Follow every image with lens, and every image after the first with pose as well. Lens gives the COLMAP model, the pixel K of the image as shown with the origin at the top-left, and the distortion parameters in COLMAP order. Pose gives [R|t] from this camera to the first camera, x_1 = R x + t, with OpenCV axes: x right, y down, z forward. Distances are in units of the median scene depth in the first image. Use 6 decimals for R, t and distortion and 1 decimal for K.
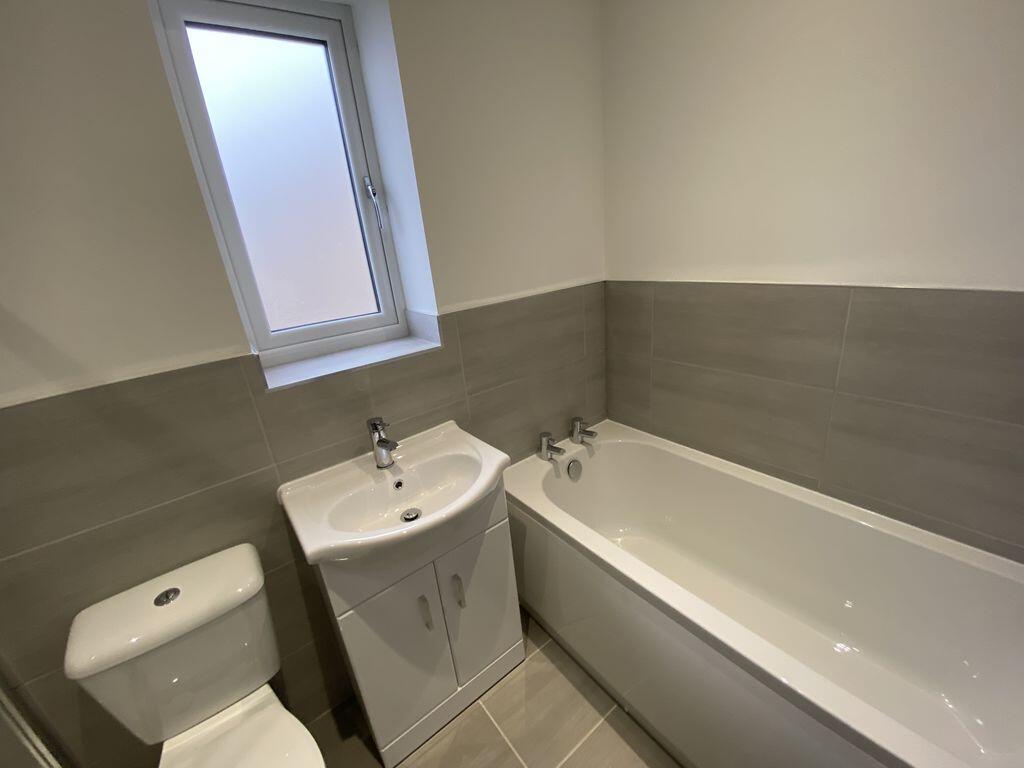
lens RADIAL K [[414.4, 0, 512.0], [0, 414.4, 384.0], [0, 0, 1]] dist [-0.000901, -0.000244]
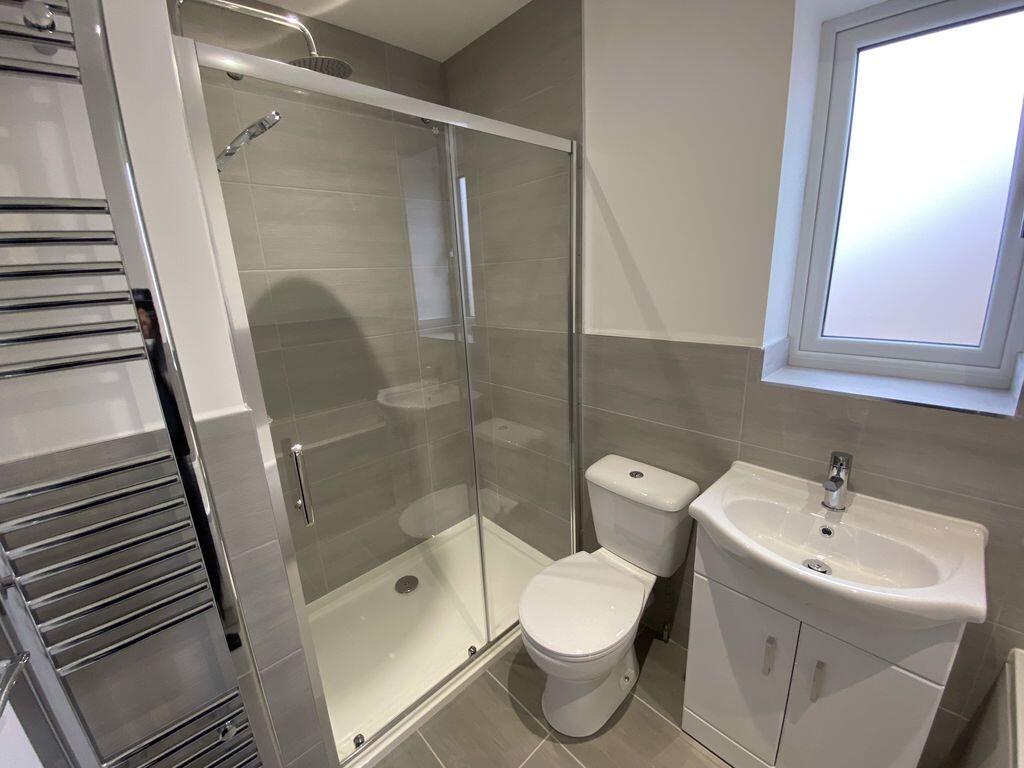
lens RADIAL K [[420.8, 0, 512.0], [0, 420.8, 384.0], [0, 0, 1]] dist [-0.001063, -0.000087]
pose [[0.116834, 0.349939, -0.929458, 0.382163], [-0.301795, 0.904121, 0.302464, -0.113666], [0.946187, 0.245167, 0.211242, 0.096963]]
